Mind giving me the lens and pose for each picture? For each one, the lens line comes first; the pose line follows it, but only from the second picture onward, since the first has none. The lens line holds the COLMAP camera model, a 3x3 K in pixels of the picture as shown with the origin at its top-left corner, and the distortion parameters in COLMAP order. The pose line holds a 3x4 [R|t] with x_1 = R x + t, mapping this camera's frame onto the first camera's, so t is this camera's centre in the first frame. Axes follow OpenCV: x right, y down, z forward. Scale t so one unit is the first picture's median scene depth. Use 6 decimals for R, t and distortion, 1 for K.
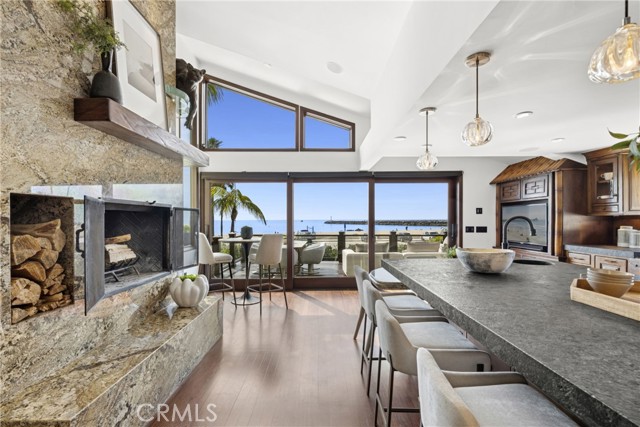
lens RADIAL K [[293.8, 0, 320.0], [0, 293.8, 213.5], [0, 0, 1]] dist [-0.000579, -0.000164]
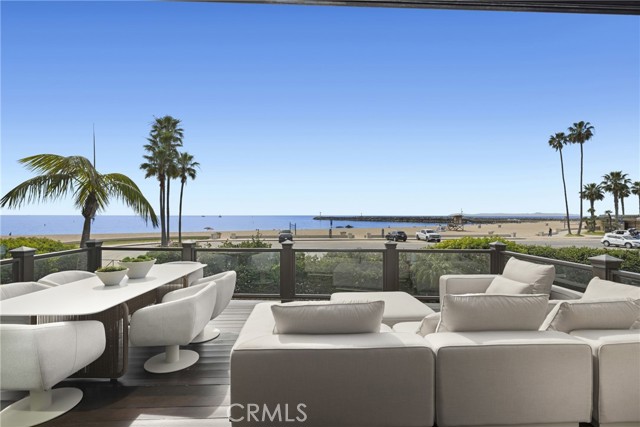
lens RADIAL K [[305.1, 0, 320.0], [0, 305.1, 213.5], [0, 0, 1]] dist [0.002456, 0.000230]
pose [[0.999357, 0.007268, 0.035108, 0.190198], [-0.007783, 0.999864, 0.014553, 0.005556], [-0.034998, -0.014817, 0.999278, 0.851360]]
